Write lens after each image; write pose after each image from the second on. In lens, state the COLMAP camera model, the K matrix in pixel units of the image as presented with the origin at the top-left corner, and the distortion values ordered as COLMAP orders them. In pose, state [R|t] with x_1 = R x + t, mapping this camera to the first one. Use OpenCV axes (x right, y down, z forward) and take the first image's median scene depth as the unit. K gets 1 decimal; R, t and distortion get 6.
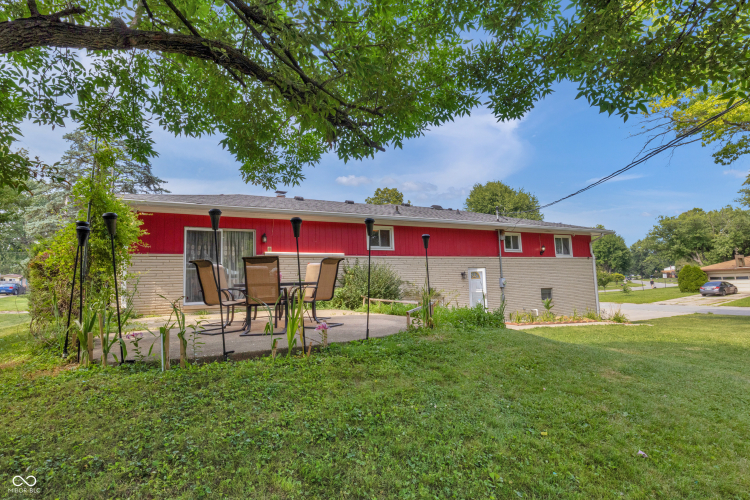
lens RADIAL K [[387.1, 0, 373.9], [0, 387.1, 252.6], [0, 0, 1]] dist [-0.006430, -0.000272]
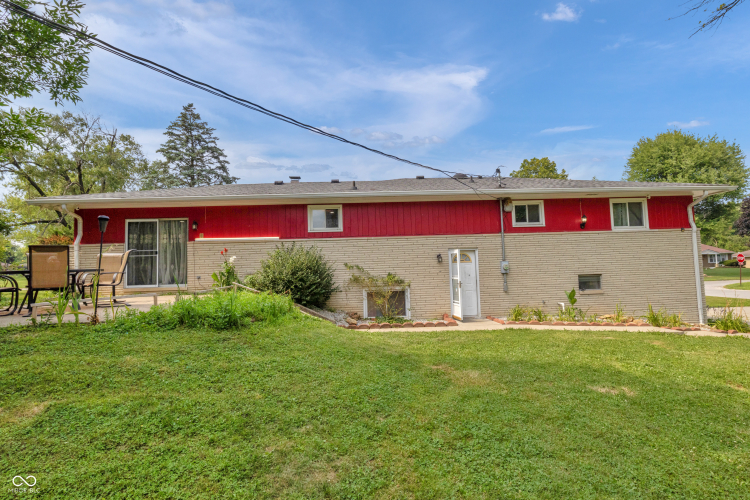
lens RADIAL K [[387.1, 0, 374.9], [0, 387.1, 248.8], [0, 0, 1]] dist [-0.006430, -0.000272]
pose [[0.895986, -0.021292, -0.443571, 0.425612], [0.037021, 0.998954, 0.026827, 0.010888], [0.442536, -0.040458, 0.895837, 0.186844]]
